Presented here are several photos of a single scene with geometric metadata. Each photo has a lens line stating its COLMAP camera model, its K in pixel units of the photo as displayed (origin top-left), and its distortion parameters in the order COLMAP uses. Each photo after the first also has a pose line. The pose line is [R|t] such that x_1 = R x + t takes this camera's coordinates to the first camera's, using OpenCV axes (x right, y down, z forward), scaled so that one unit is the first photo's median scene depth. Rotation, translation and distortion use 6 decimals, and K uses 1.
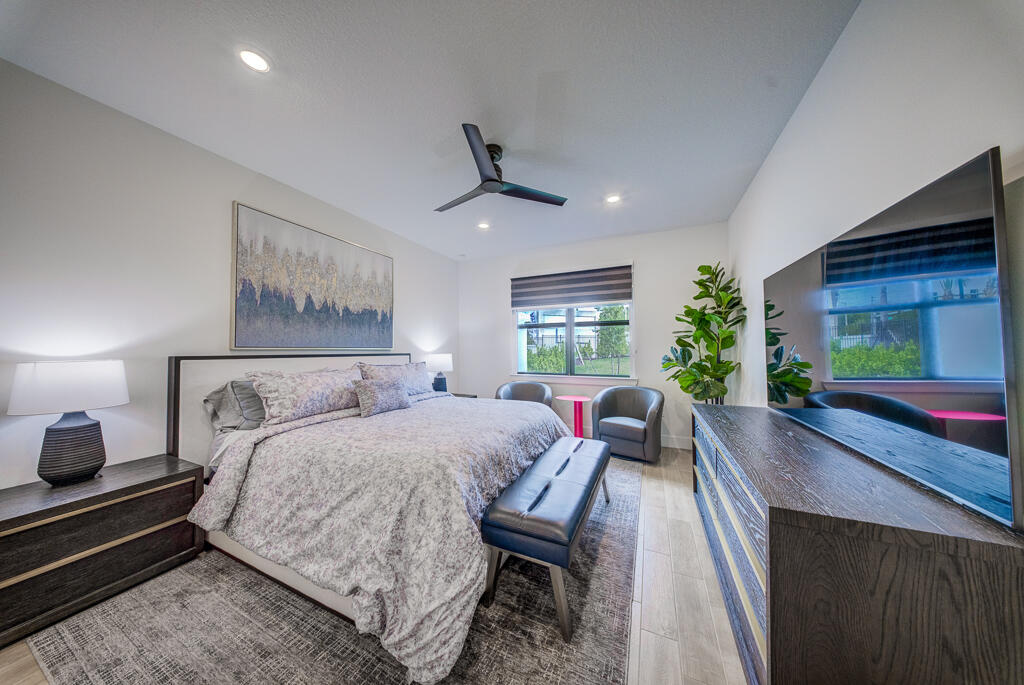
lens RADIAL K [[301.3, 0, 521.1], [0, 301.3, 341.1], [0, 0, 1]] dist [0.000341, -0.001153]
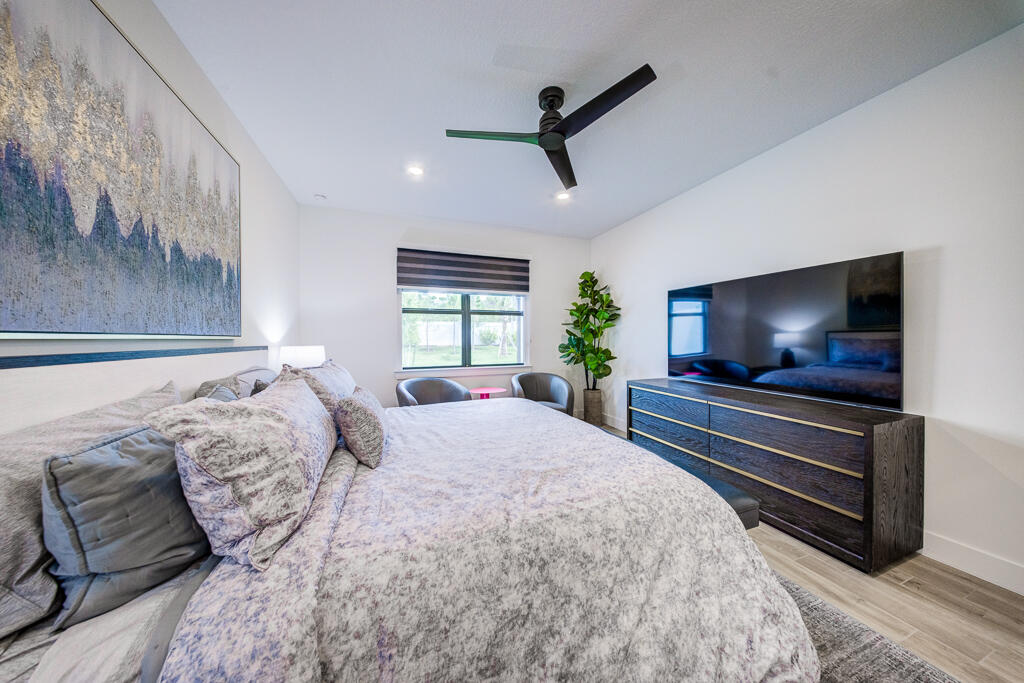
lens RADIAL K [[301.3, 0, 516.7], [0, 301.3, 338.2], [0, 0, 1]] dist [0.000341, -0.001153]
pose [[0.719660, 0.001340, 0.694325, -0.550441], [-0.018267, 0.999689, 0.017004, 0.010479], [-0.694086, -0.024921, 0.719460, 0.344537]]
